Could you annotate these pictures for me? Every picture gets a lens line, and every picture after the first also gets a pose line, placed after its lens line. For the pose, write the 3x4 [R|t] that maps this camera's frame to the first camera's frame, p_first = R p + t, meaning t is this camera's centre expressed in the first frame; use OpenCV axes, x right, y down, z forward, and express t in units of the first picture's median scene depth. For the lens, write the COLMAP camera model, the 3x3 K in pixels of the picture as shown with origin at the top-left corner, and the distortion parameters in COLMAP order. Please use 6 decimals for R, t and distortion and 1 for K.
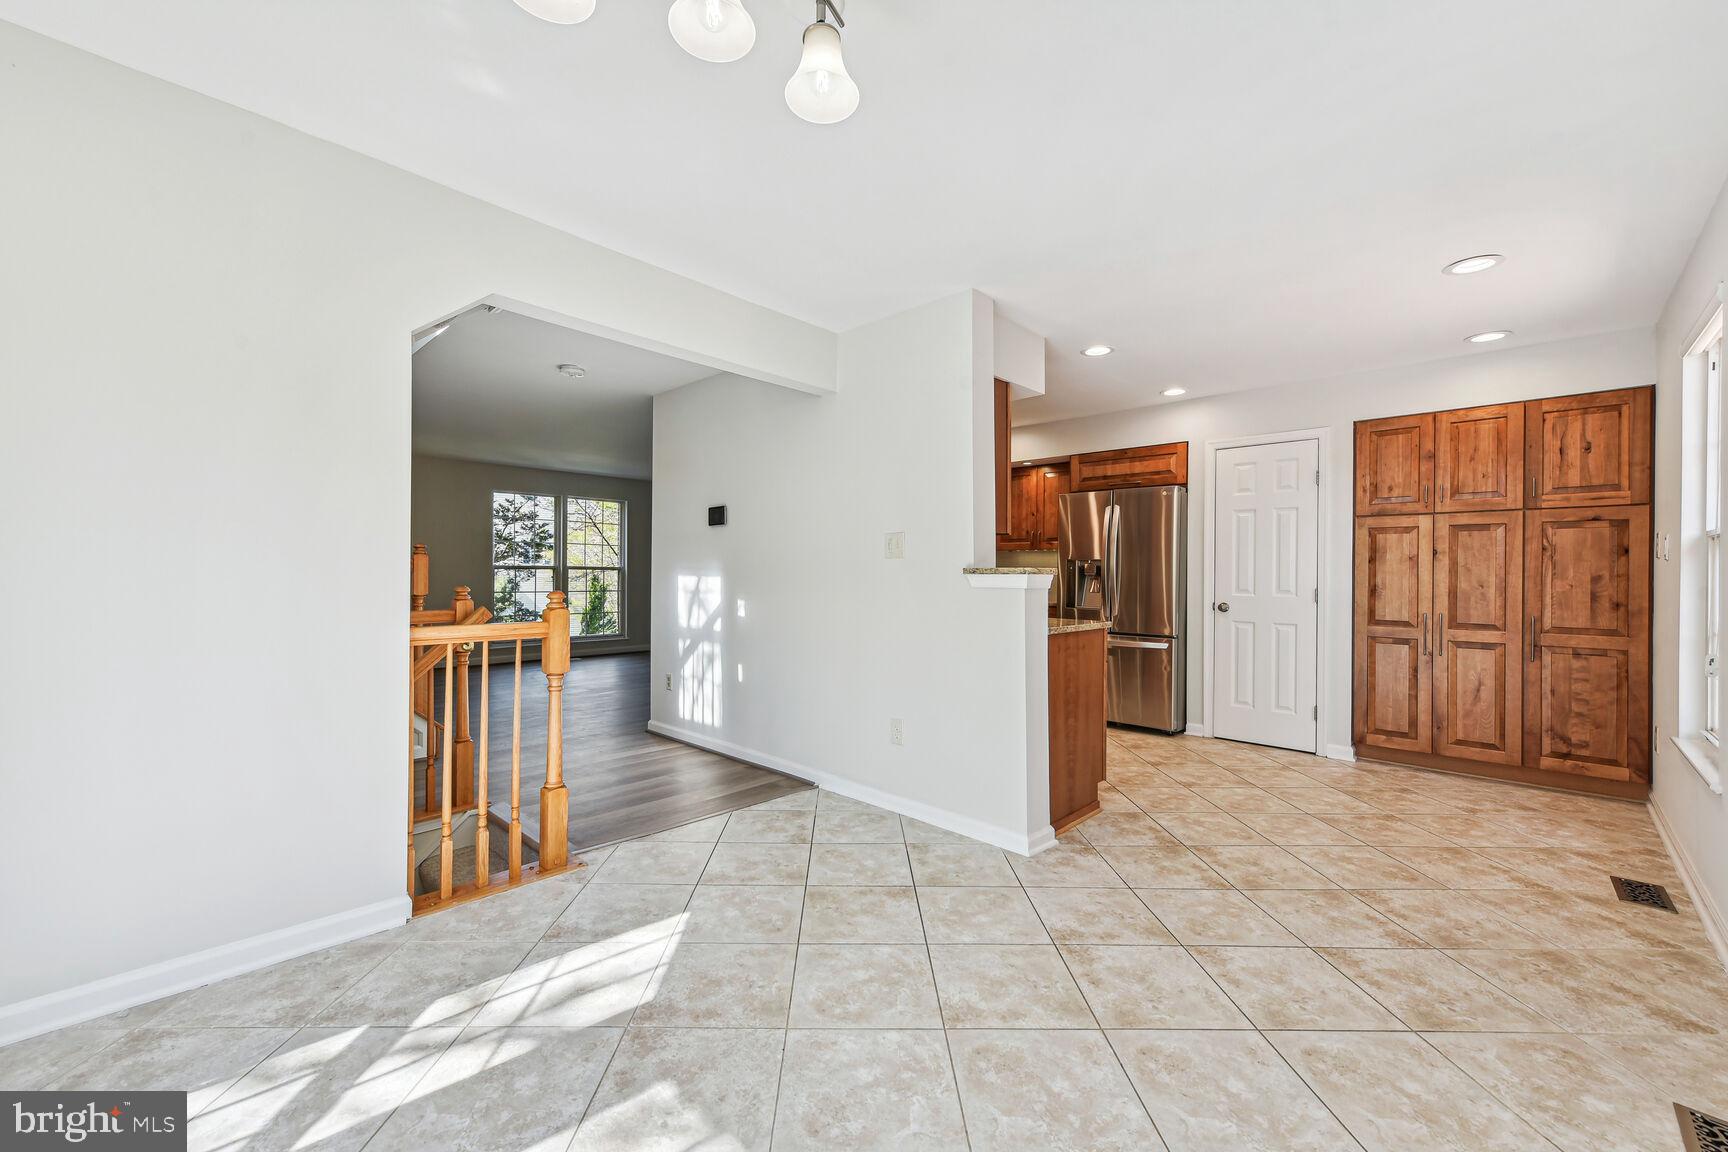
lens RADIAL K [[692.1, 0, 867.9], [0, 692.1, 569.8], [0, 0, 1]] dist [0.005129, 0.000715]
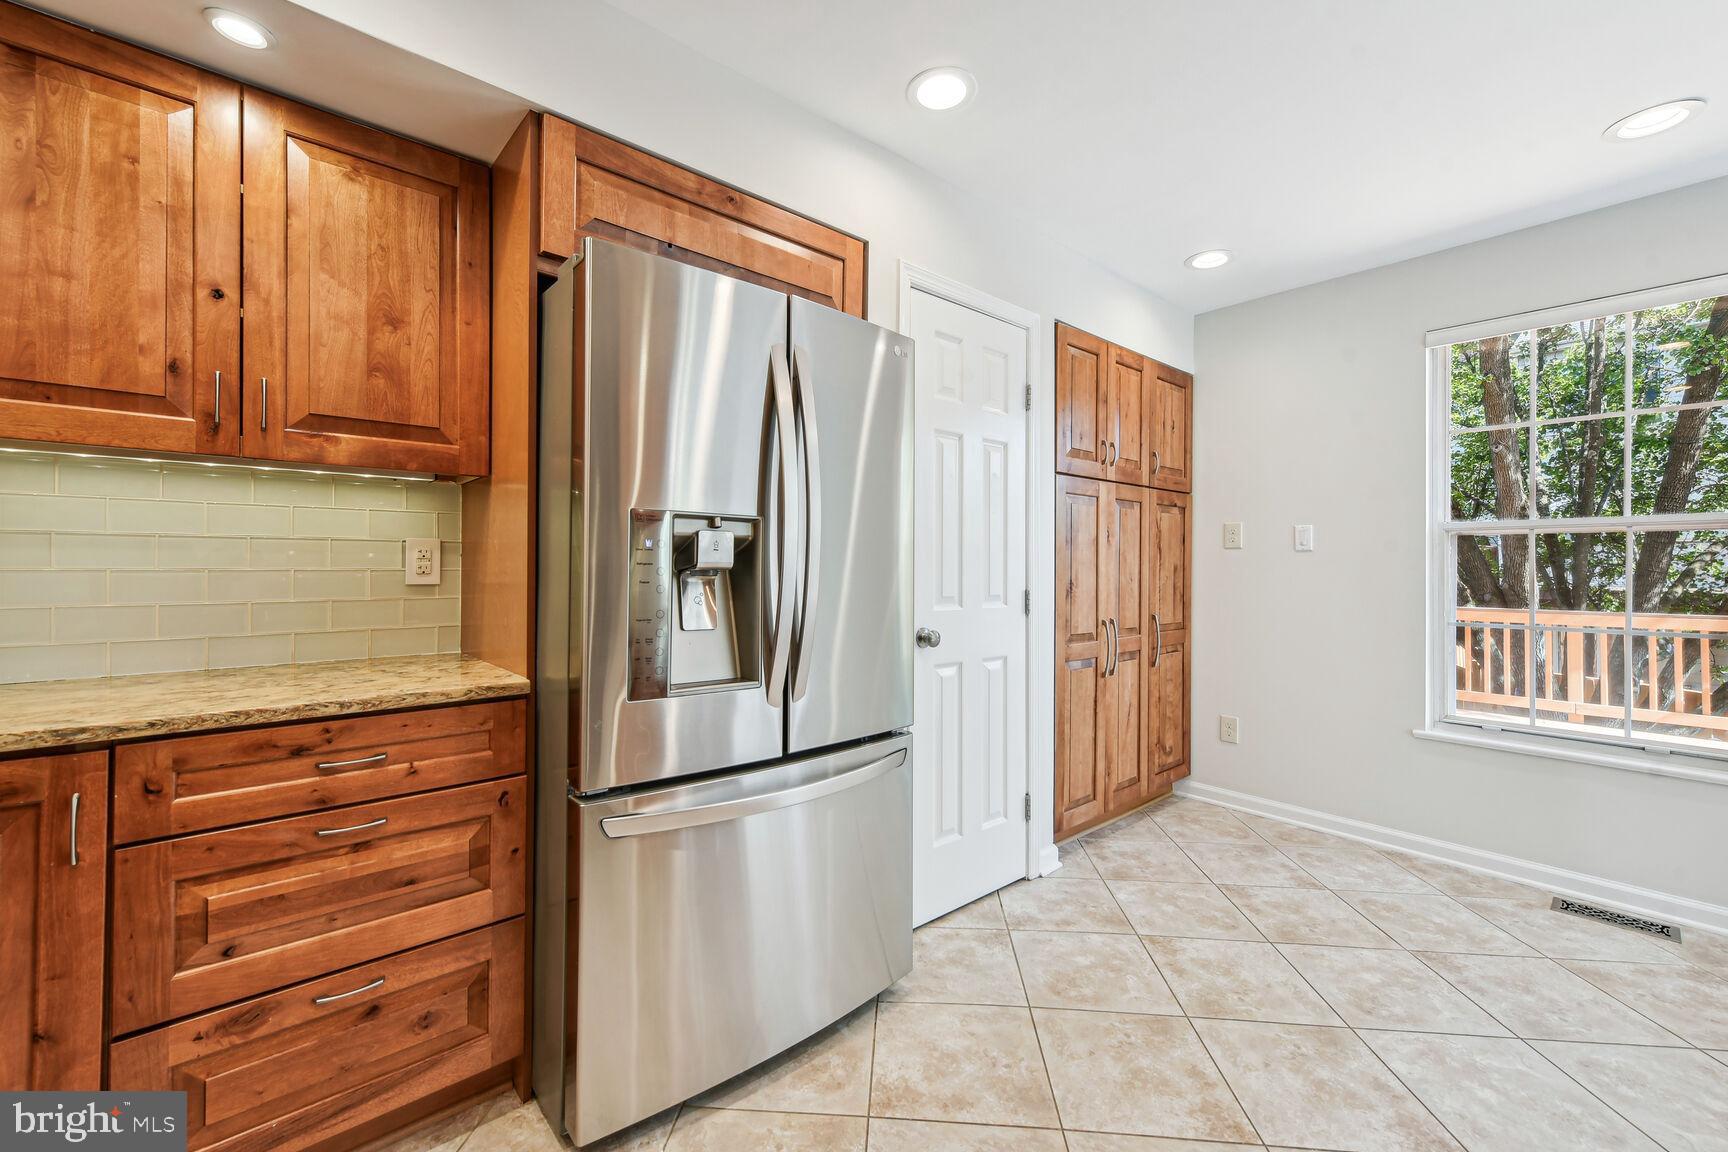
lens RADIAL K [[692.1, 0, 865.1], [0, 692.1, 566.5], [0, 0, 1]] dist [0.005129, 0.000715]
pose [[0.108360, -0.006339, 0.994091, 0.069143], [-0.003117, 0.999973, 0.006717, 0.004317], [-0.994107, -0.003827, 0.108338, 1.190100]]
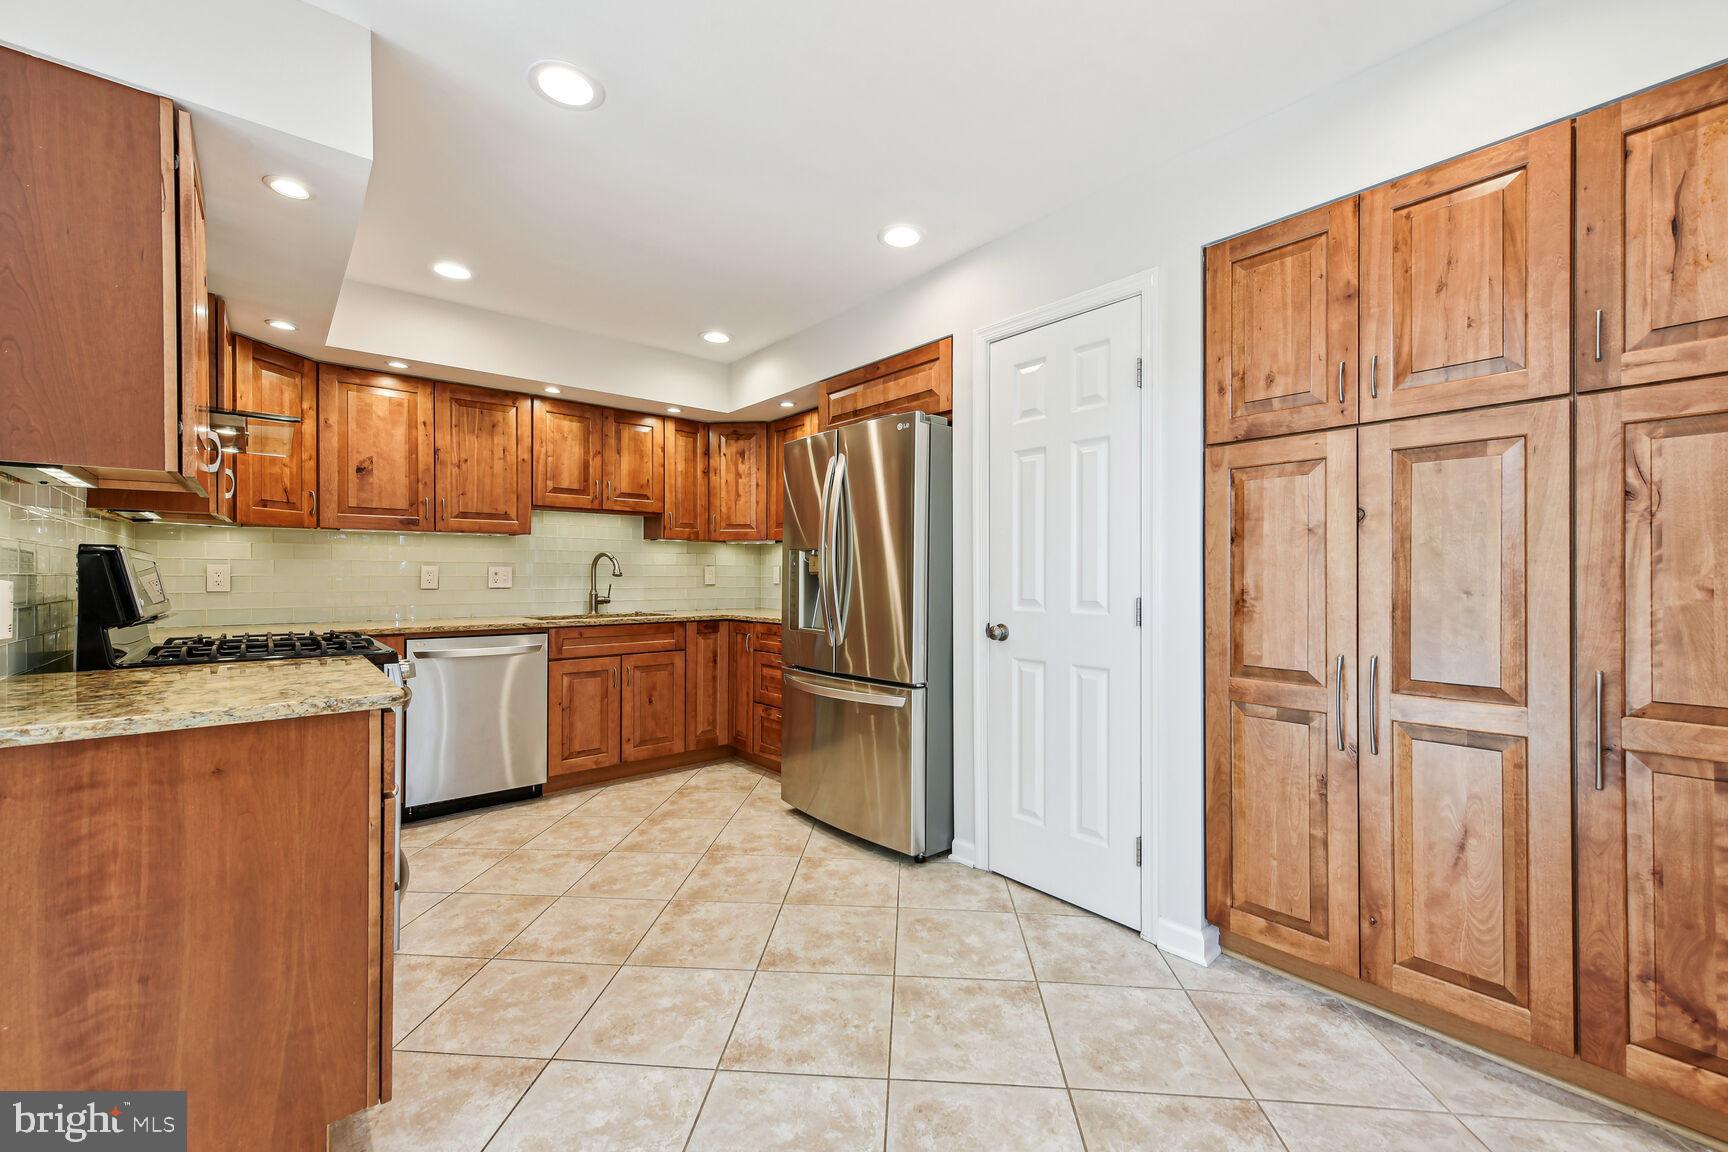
lens RADIAL K [[692.1, 0, 870.8], [0, 692.1, 573.1], [0, 0, 1]] dist [0.005129, 0.000715]
pose [[0.995410, -0.007064, -0.095439, 0.559456], [0.006717, 0.999970, -0.003962, 0.011096], [0.095465, 0.003303, 0.995427, 0.546202]]
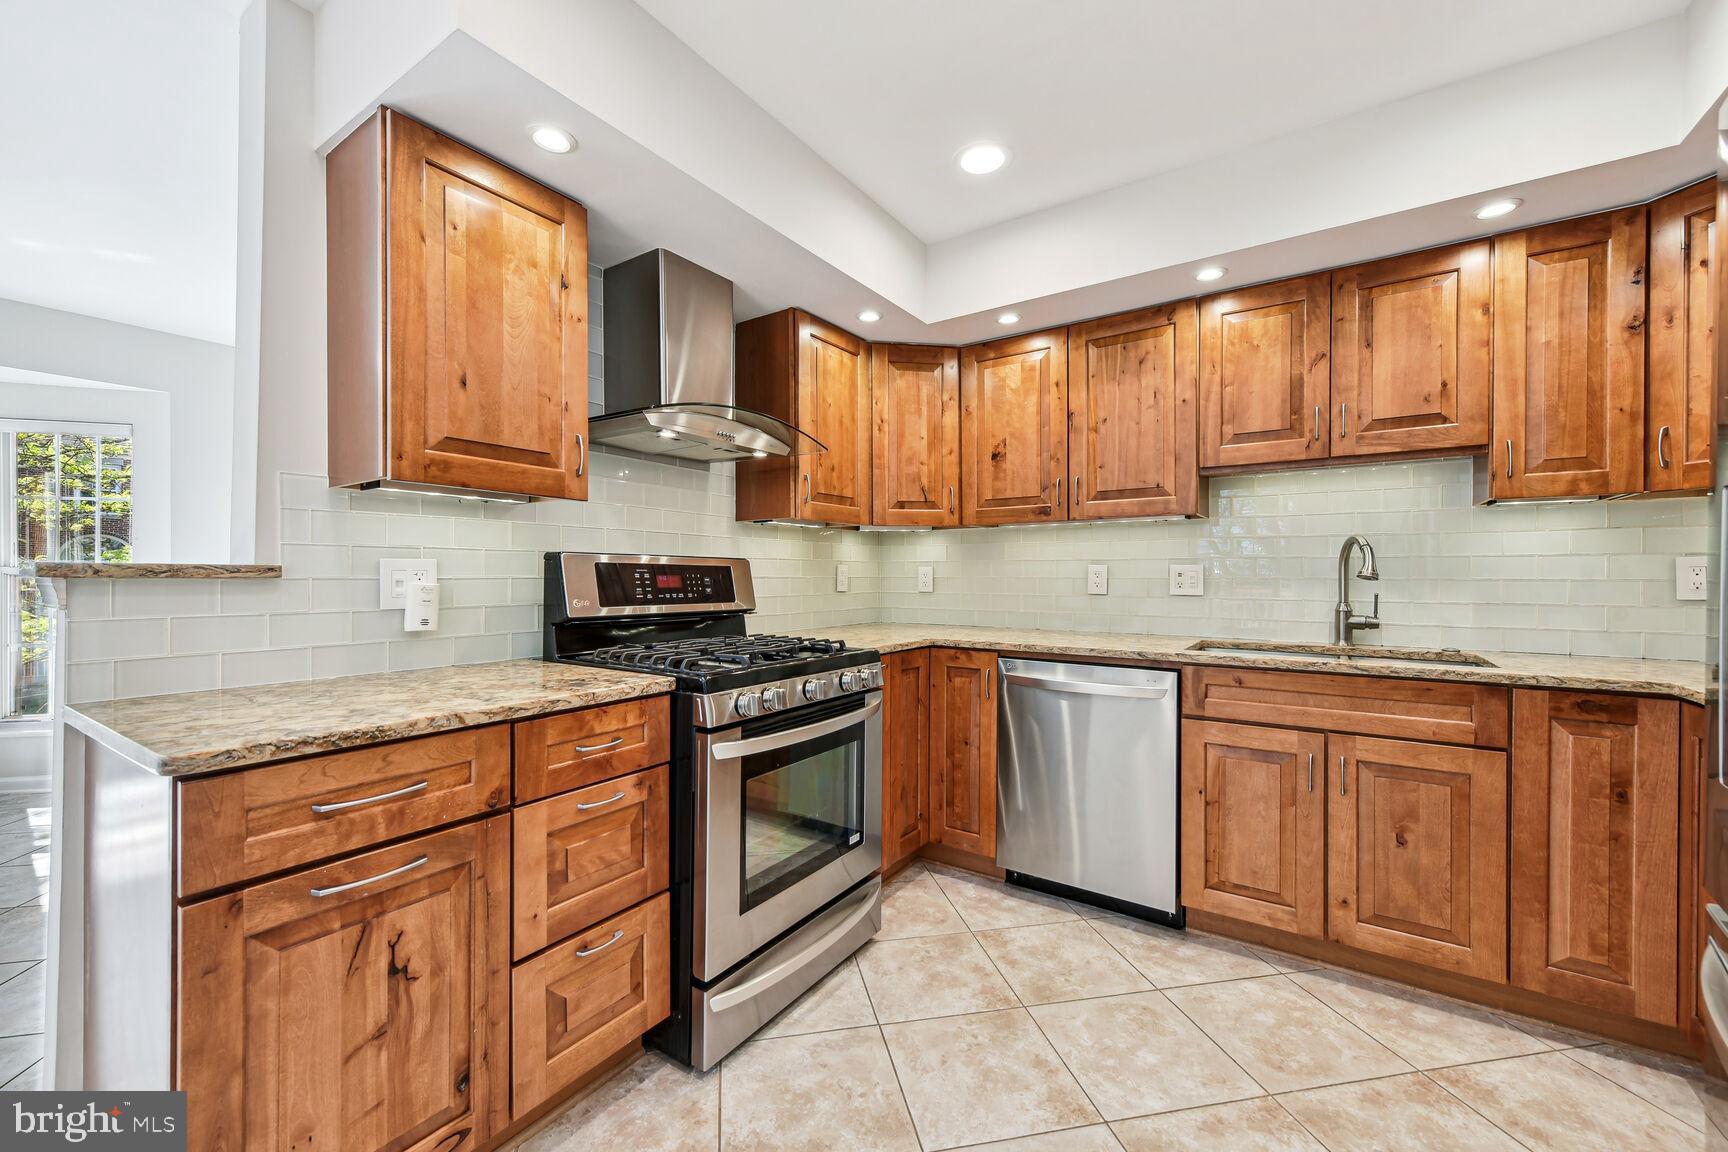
lens RADIAL K [[692.1, 0, 858.5], [0, 692.1, 576.7], [0, 0, 1]] dist [0.005129, 0.000715]
pose [[0.160871, -0.003107, -0.986971, 0.561295], [0.001868, 0.999994, -0.002844, 0.007717], [0.986974, -0.001386, 0.160876, 1.035454]]
